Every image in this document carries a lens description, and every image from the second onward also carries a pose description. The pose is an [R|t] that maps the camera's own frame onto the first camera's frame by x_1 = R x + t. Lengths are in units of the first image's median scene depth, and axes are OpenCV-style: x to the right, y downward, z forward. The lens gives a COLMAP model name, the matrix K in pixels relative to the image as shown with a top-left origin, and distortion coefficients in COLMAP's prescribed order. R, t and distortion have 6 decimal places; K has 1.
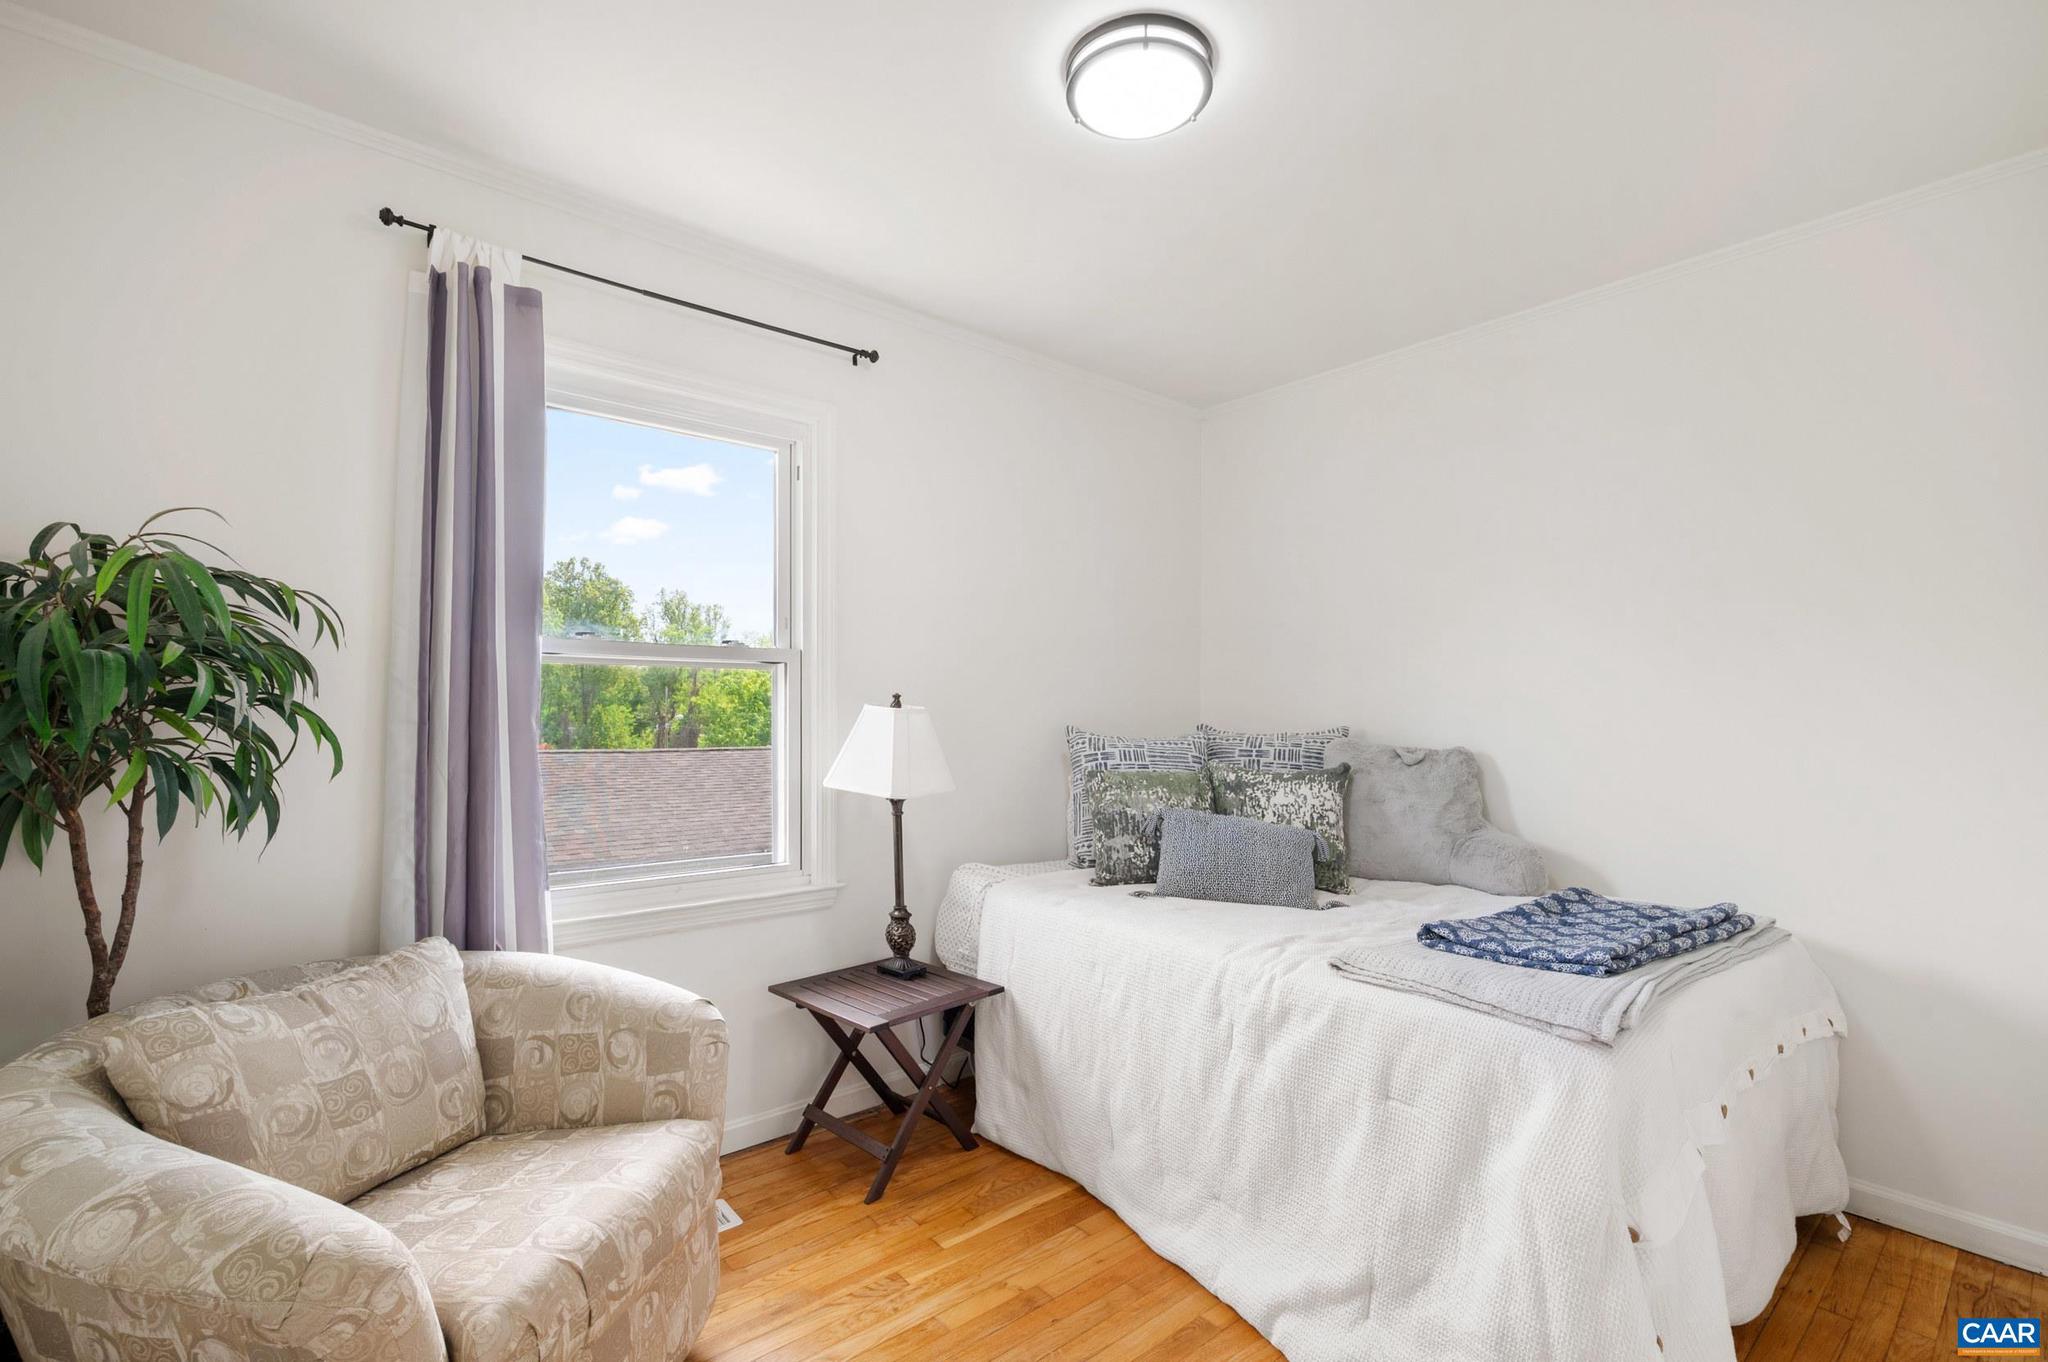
lens RADIAL K [[936.1, 0, 1021.9], [0, 936.1, 707.8], [0, 0, 1]] dist [0.000468, 0.000131]
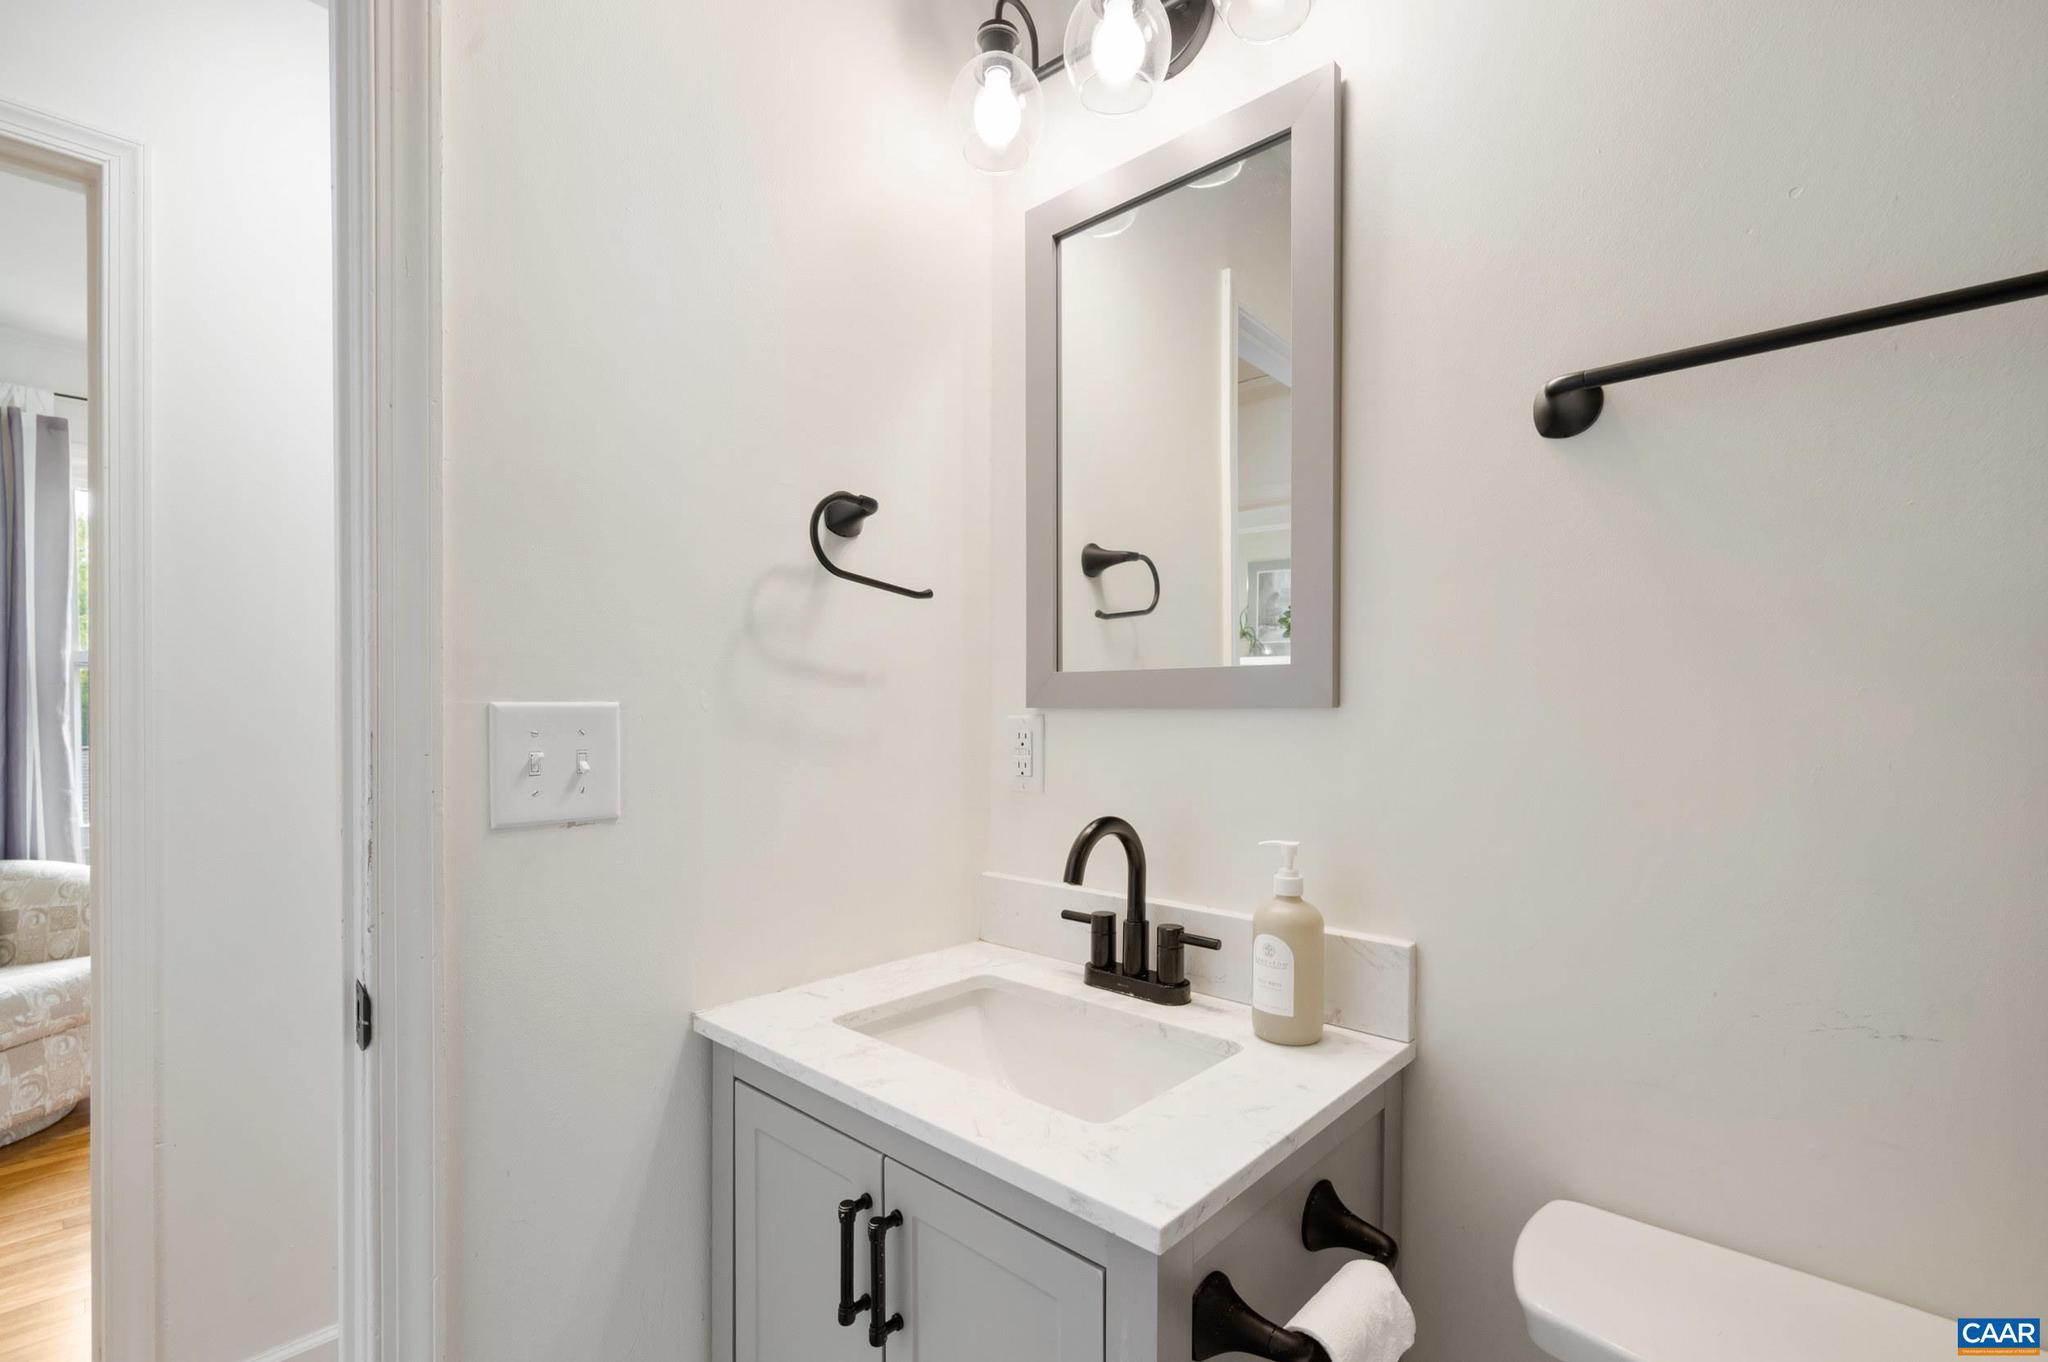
lens RADIAL K [[936.1, 0, 1021.9], [0, 936.1, 707.8], [0, 0, 1]] dist [0.000468, 0.000131]
pose [[0.993627, -0.006515, 0.112533, 0.584260], [0.005083, 0.999903, 0.013002, -0.001935], [-0.112607, -0.012347, 0.993563, -0.461784]]
